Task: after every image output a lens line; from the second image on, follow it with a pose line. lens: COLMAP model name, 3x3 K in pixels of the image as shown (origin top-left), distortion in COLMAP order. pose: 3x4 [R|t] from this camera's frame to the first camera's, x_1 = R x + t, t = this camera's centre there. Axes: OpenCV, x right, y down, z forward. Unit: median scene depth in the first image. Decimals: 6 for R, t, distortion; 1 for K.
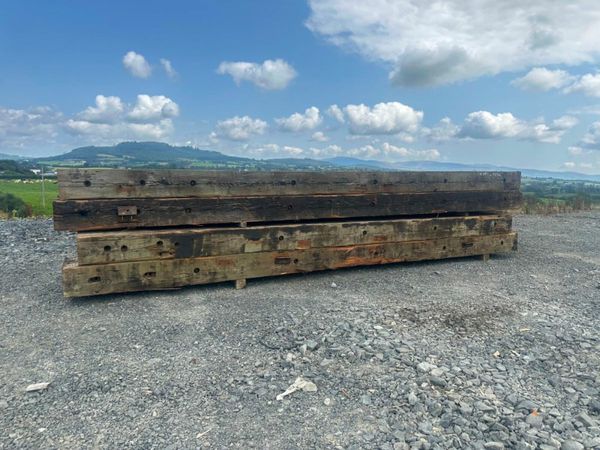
lens RADIAL K [[427.7, 0, 306.5], [0, 427.7, 226.0], [0, 0, 1]] dist [0.043193, -0.052055]
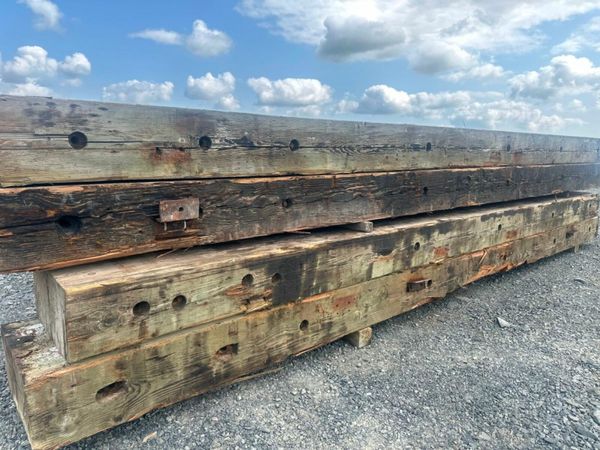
lens RADIAL K [[427.7, 0, 298.1], [0, 427.7, 228.4], [0, 0, 1]] dist [0.043193, -0.052055]
pose [[0.974625, -0.035071, 0.221078, -0.365852], [0.020597, 0.997511, 0.067443, -0.039638], [-0.222893, -0.061178, 0.972921, 0.529946]]
